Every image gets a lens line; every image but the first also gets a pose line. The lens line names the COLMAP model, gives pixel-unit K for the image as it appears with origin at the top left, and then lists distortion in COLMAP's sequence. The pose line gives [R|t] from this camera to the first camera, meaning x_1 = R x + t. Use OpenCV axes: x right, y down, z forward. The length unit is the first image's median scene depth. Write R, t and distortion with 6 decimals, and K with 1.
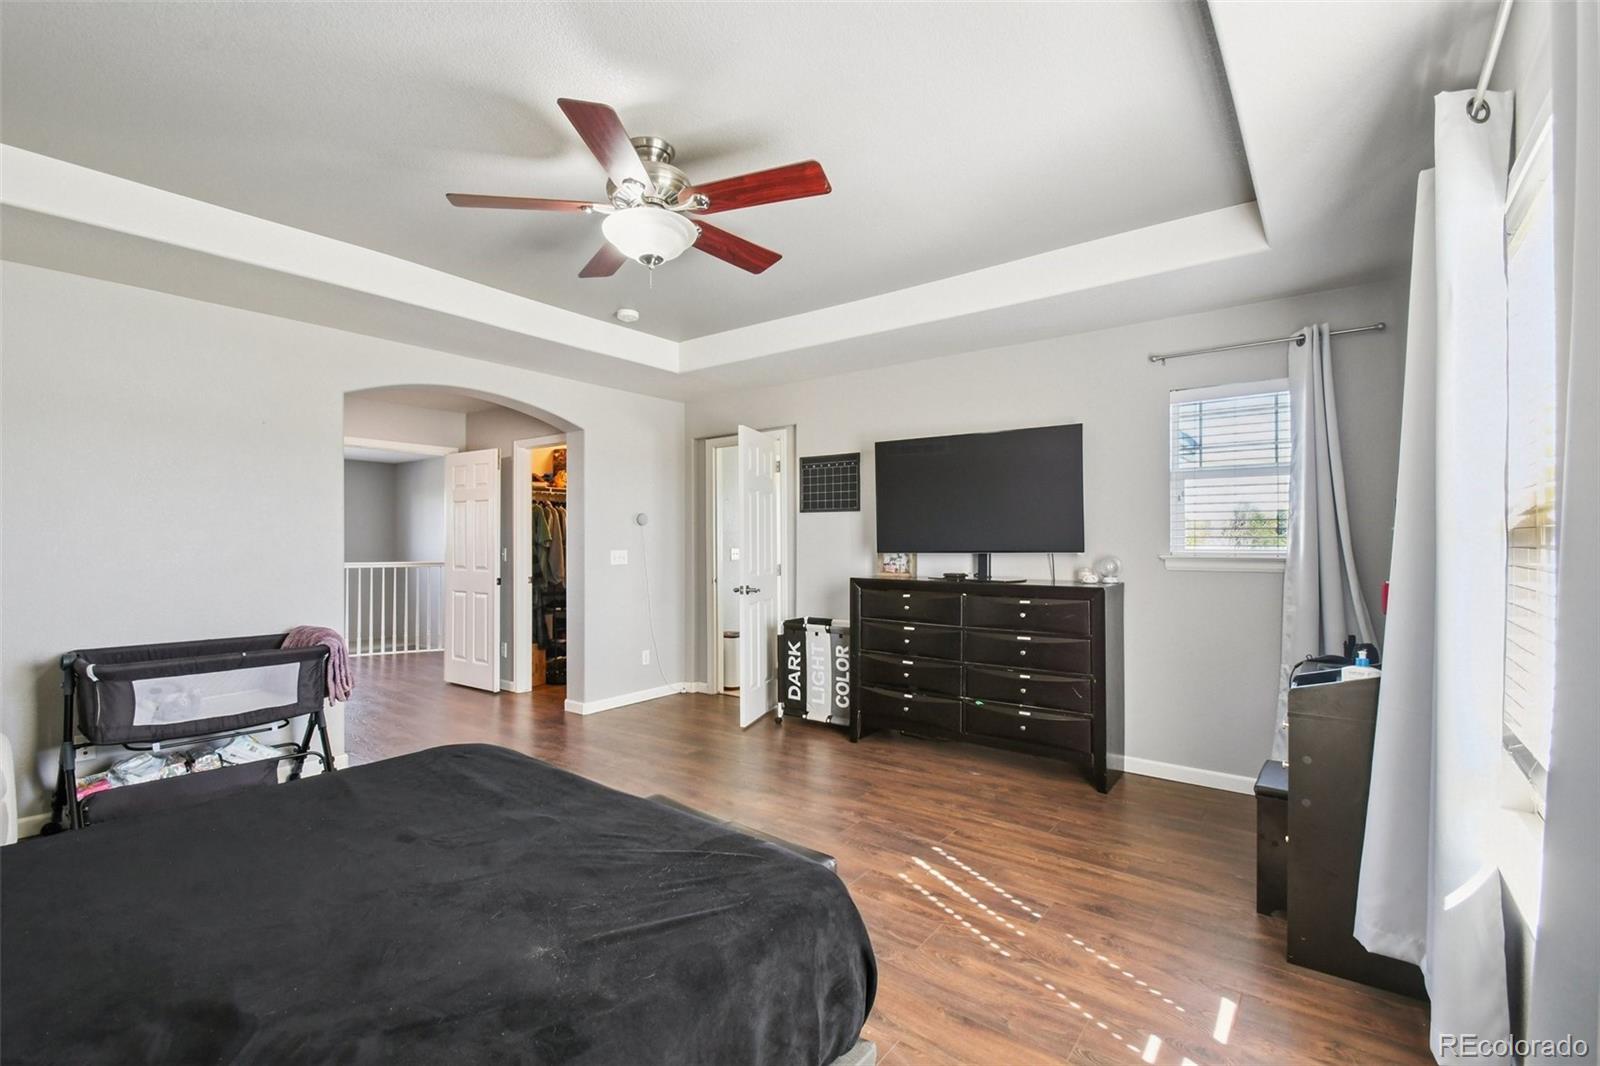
lens RADIAL K [[703.5, 0, 789.5], [0, 703.5, 546.6], [0, 0, 1]] dist [0.000438, -0.013549]
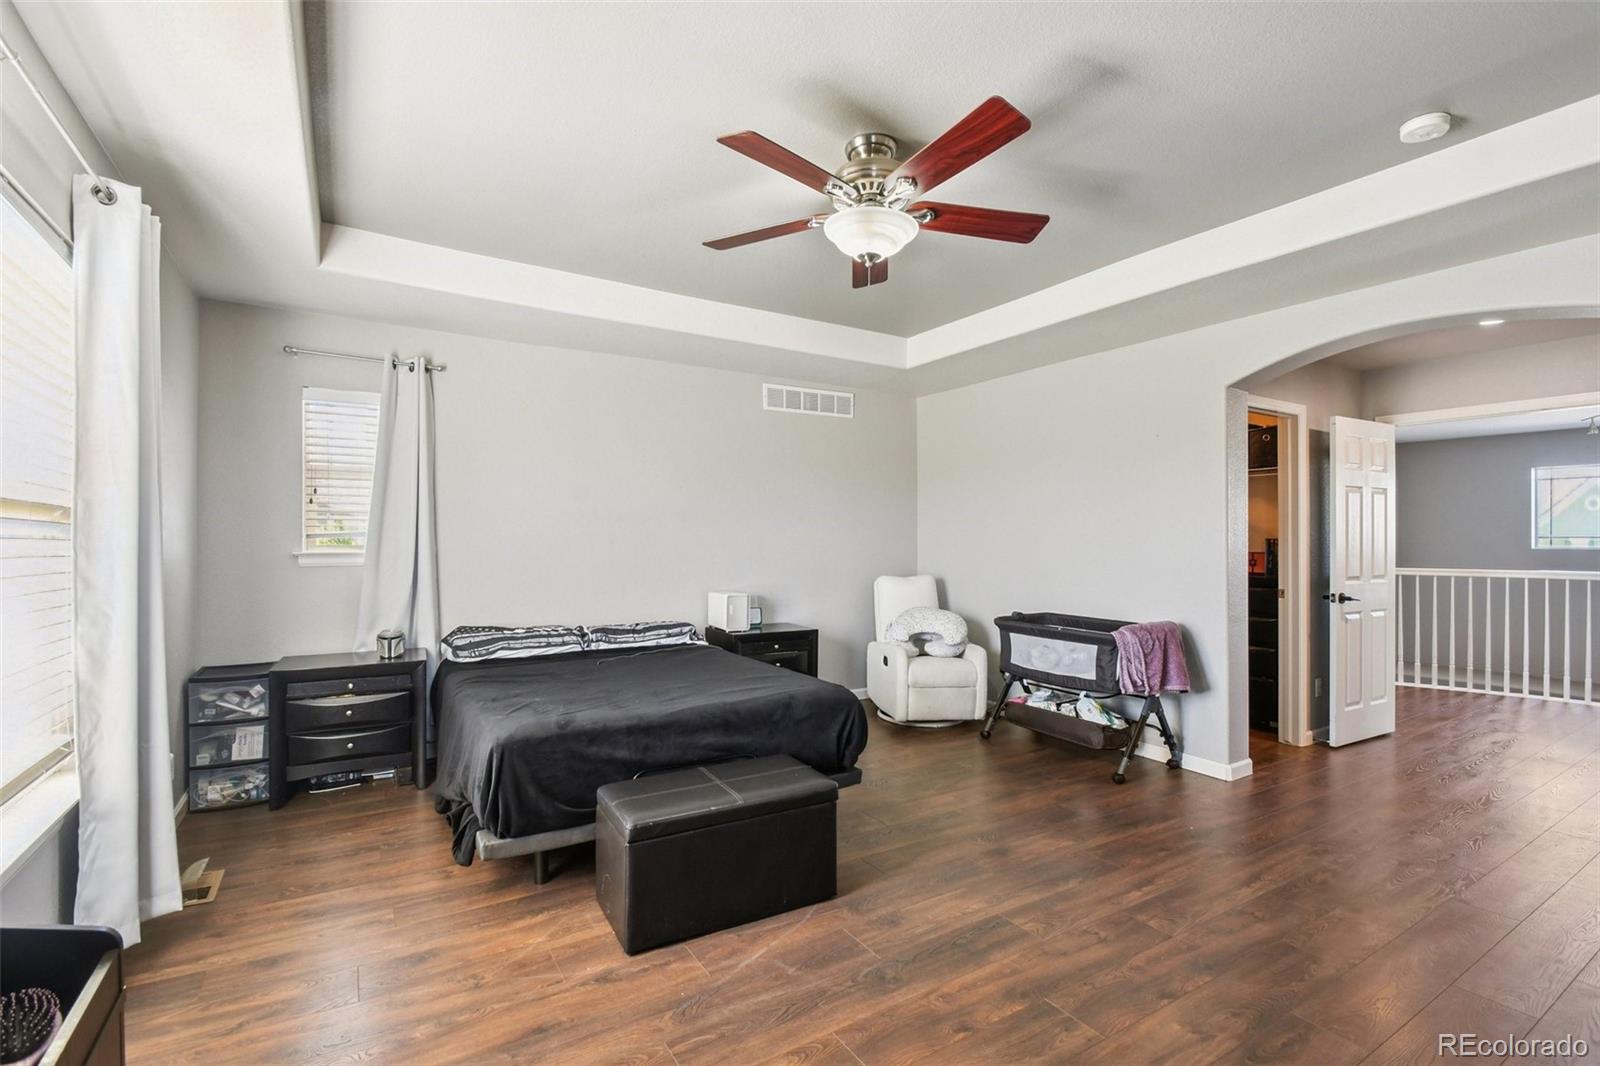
lens RADIAL K [[703.5, 0, 789.5], [0, 703.5, 546.6], [0, 0, 1]] dist [0.000438, -0.013549]
pose [[-0.339124, -0.005506, -0.940725, 0.612591], [-0.001660, 0.999985, -0.005255, 0.007809], [0.940740, -0.000221, -0.339128, 0.963713]]
